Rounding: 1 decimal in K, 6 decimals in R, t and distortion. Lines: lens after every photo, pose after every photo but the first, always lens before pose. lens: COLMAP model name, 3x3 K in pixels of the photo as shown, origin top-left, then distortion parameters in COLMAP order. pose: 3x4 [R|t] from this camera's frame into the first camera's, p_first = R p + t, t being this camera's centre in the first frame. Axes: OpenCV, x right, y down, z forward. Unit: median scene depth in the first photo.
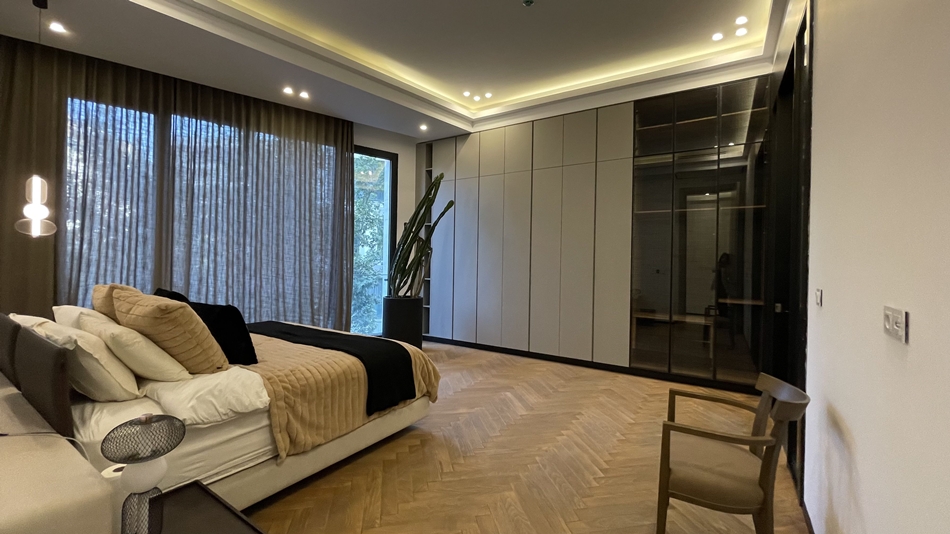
lens RADIAL K [[384.9, 0, 474.4], [0, 384.9, 264.0], [0, 0, 1]] dist [-0.001027, 0.001084]
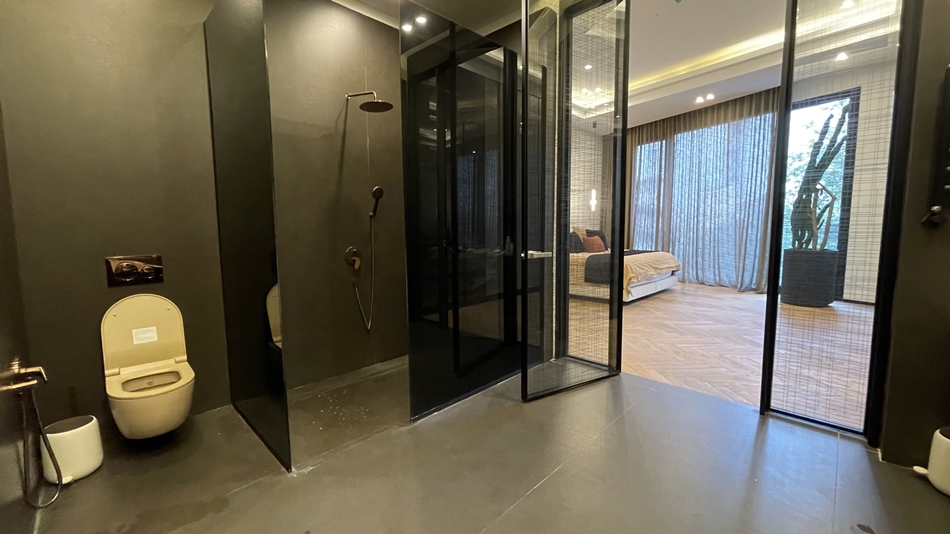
lens RADIAL K [[384.9, 0, 473.5], [0, 384.9, 262.7], [0, 0, 1]] dist [-0.001027, 0.001084]
pose [[-0.183426, 0.084160, -0.979424, 1.156932], [0.007108, 0.996416, 0.084288, 0.039315], [0.983008, 0.008499, -0.183367, 0.419820]]
